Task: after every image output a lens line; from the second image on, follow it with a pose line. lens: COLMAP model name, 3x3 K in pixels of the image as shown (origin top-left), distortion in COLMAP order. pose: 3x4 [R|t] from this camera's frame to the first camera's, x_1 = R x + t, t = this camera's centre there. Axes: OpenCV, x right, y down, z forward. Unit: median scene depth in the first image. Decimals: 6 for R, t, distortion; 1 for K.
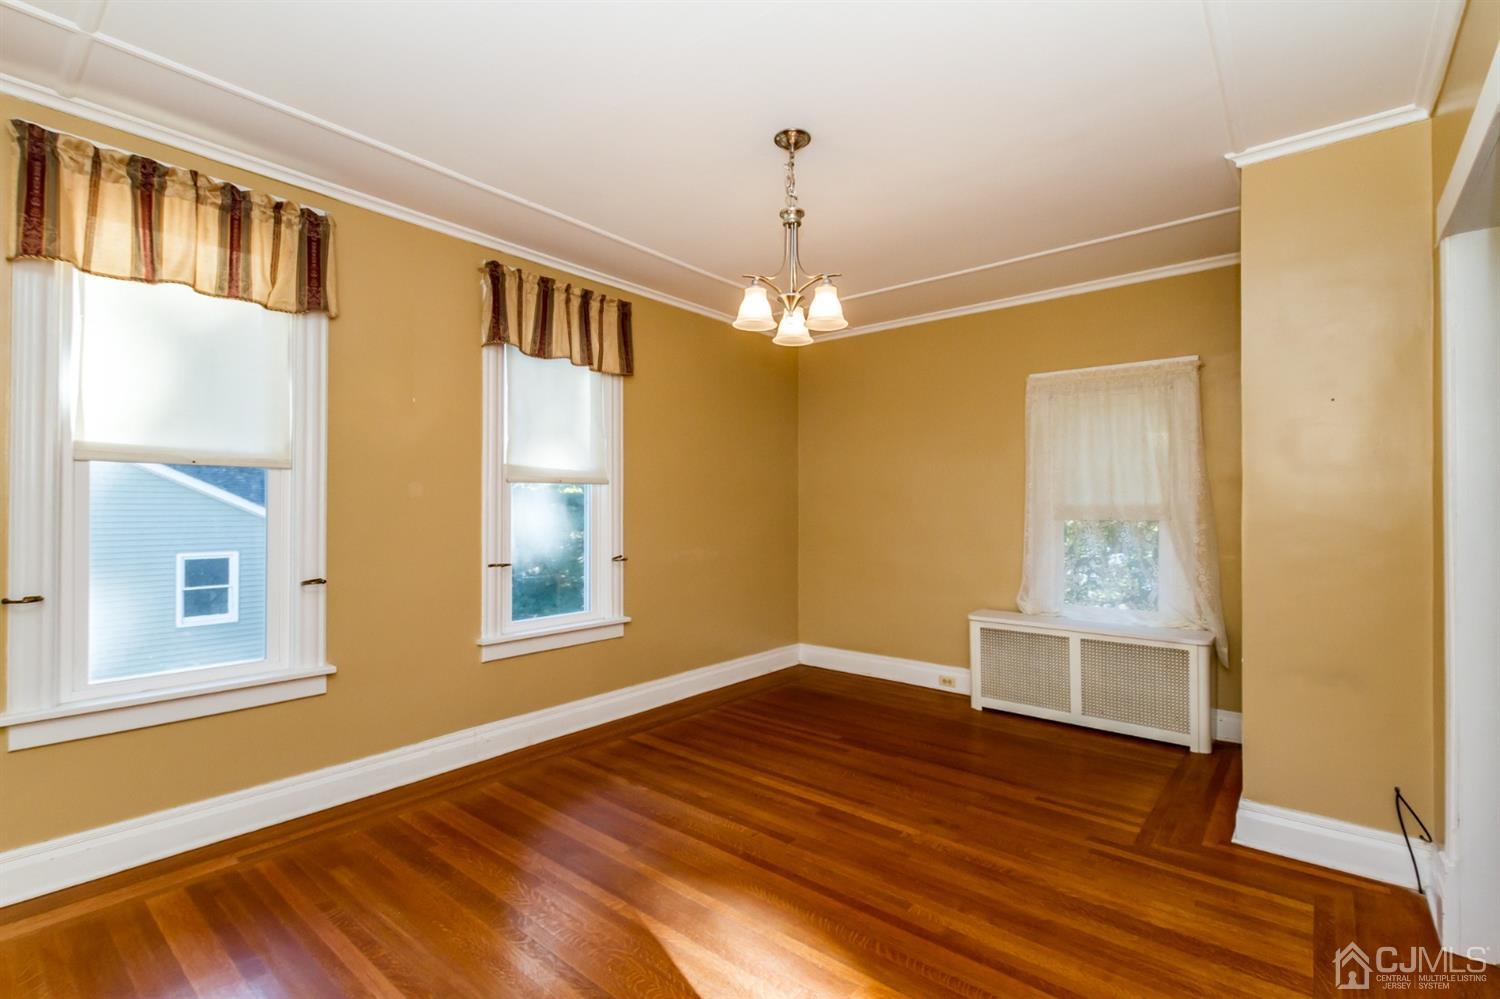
lens RADIAL K [[682.9, 0, 738.0], [0, 682.9, 504.5], [0, 0, 1]] dist [0.010271, -0.001358]
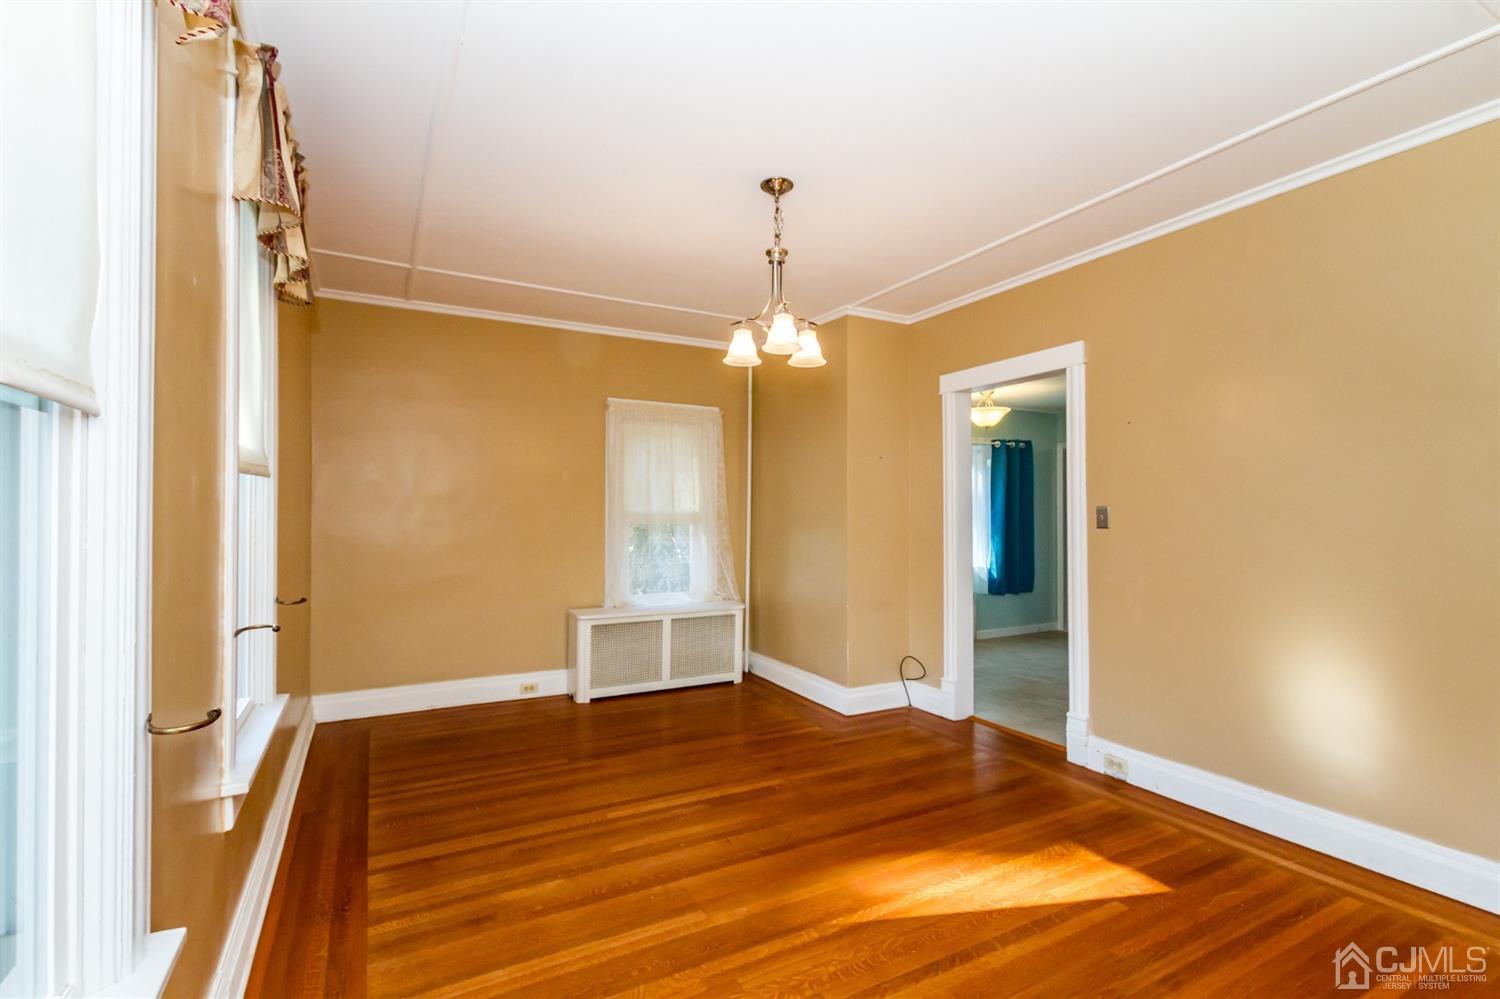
lens RADIAL K [[682.9, 0, 755.2], [0, 682.9, 505.7], [0, 0, 1]] dist [0.010271, -0.001358]
pose [[0.356573, 0.012204, 0.934188, -0.696812], [-0.013609, 0.999876, -0.007868, -0.005454], [-0.934168, -0.009908, 0.356695, 0.461695]]
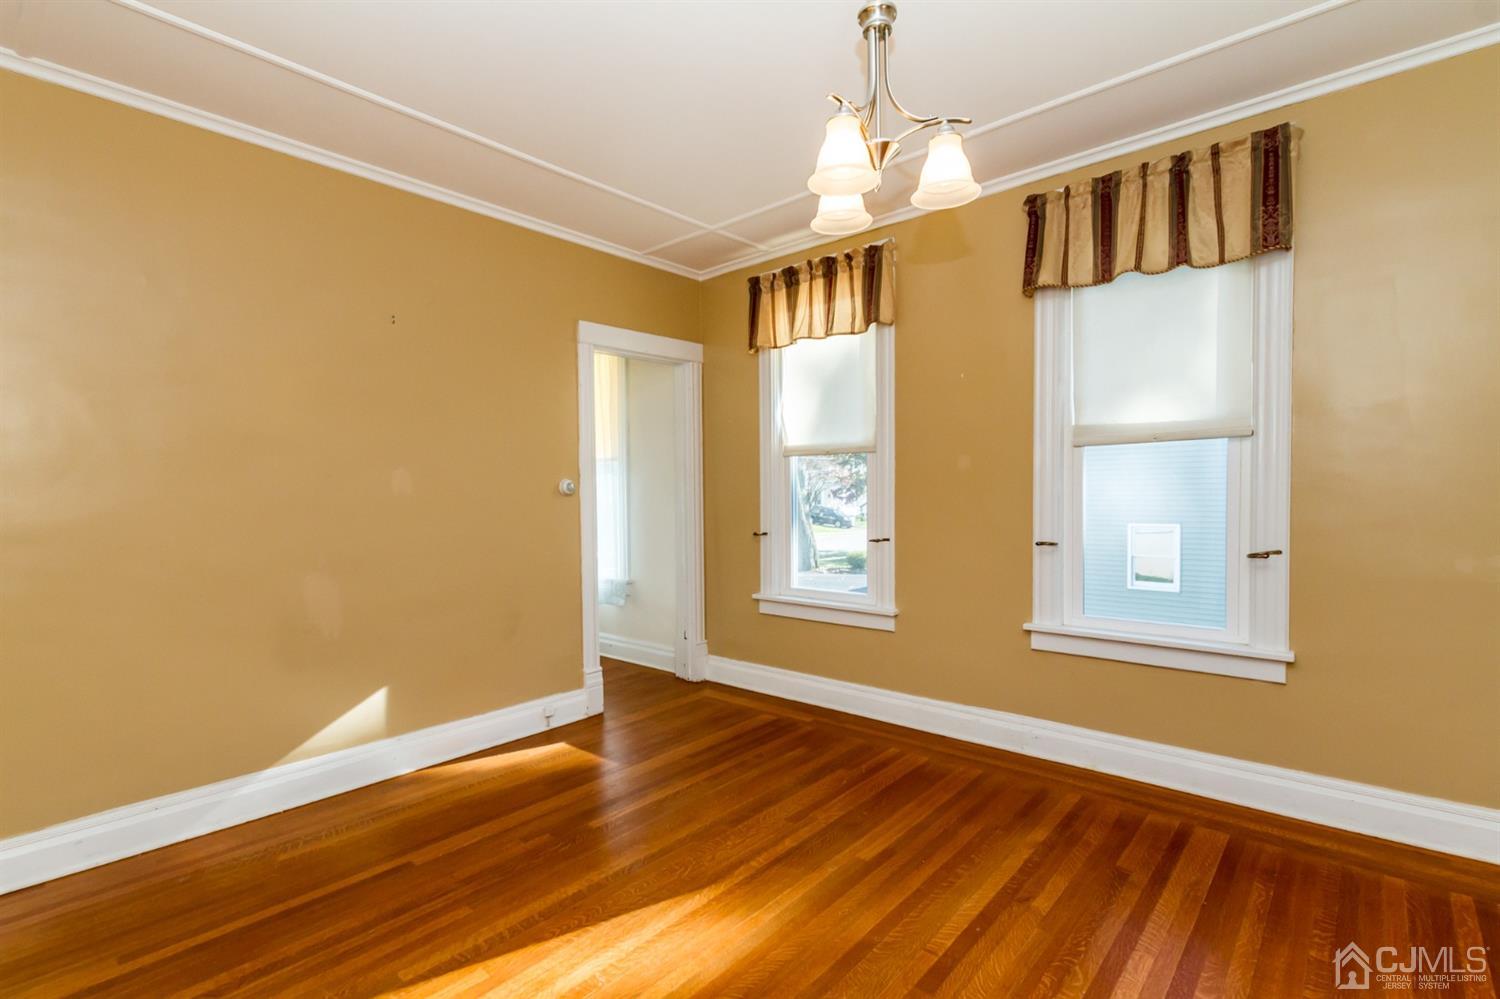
lens RADIAL K [[682.9, 0, 739.1], [0, 682.9, 504.0], [0, 0, 1]] dist [0.010271, -0.001358]
pose [[-0.013285, 0.027719, -0.999527, 0.534687], [0.028910, 0.999208, 0.027326, 0.002593], [0.999494, -0.028533, -0.014076, 0.628568]]
